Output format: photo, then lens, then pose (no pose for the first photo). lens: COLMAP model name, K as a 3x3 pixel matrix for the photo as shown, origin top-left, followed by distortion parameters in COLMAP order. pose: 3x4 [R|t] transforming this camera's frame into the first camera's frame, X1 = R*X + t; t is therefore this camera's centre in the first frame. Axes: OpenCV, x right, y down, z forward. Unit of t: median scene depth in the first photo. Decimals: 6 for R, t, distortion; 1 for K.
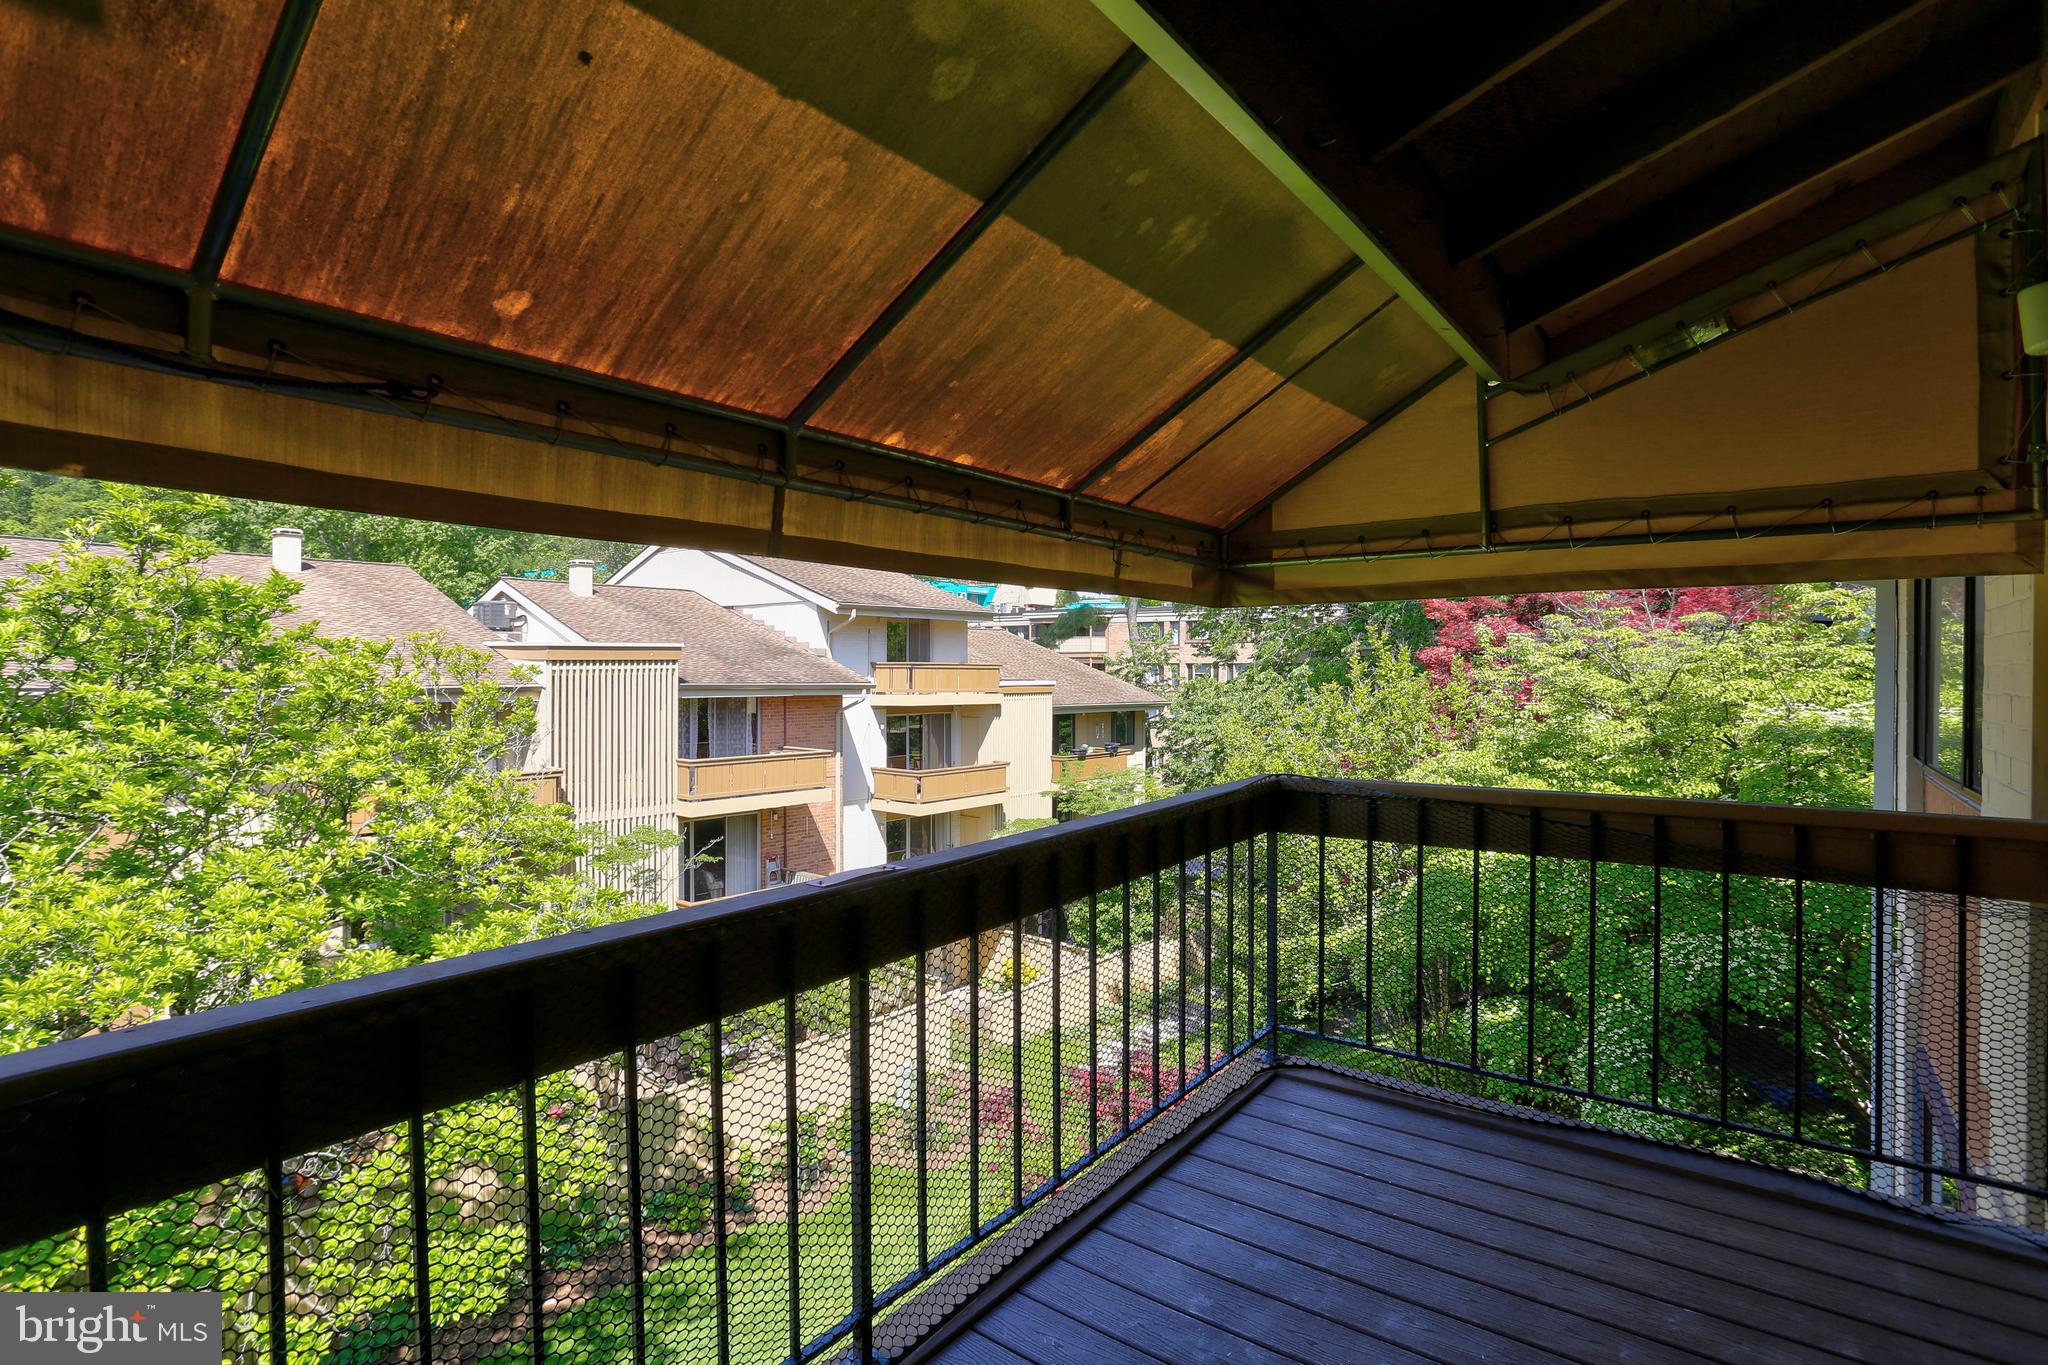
lens RADIAL K [[1010.4, 0, 1024.0], [0, 1010.4, 682.5], [0, 0, 1]] dist [-0.070162, -0.000030]
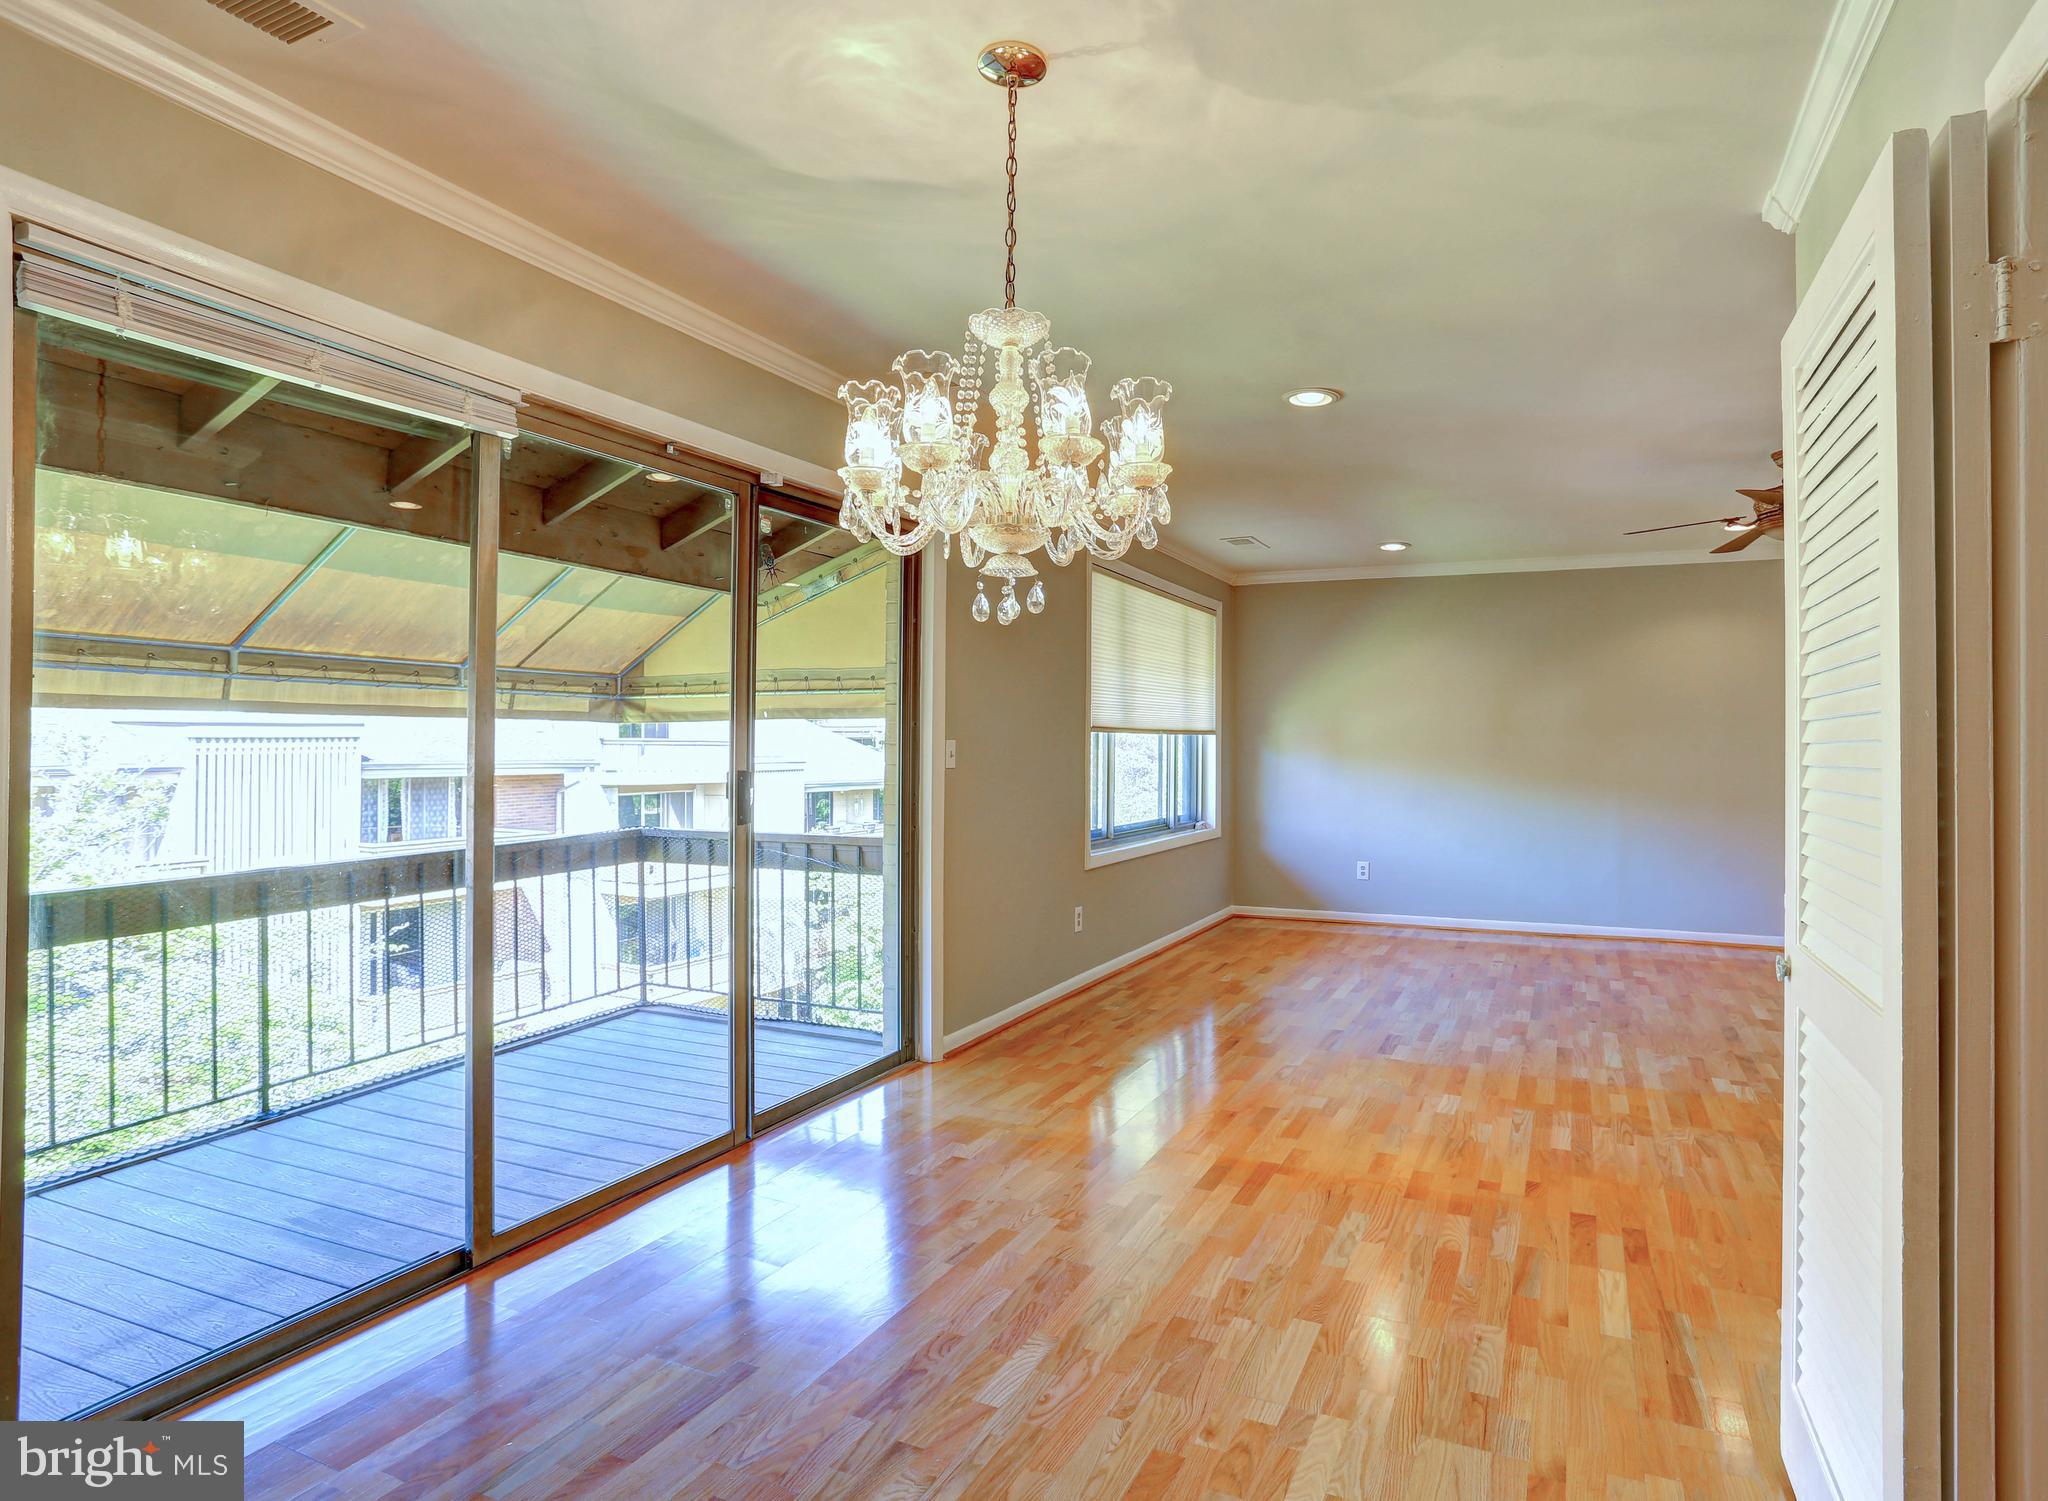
lens RADIAL K [[1085.5, 0, 1126.5], [0, 1085.5, 726.4], [0, 0, 1]] dist [-0.060004, 0.034008]
pose [[0.966117, 0.005025, 0.258056, 0.555209], [0.002326, 0.999600, -0.028176, -0.020123], [-0.258094, 0.027822, 0.965719, -0.878113]]
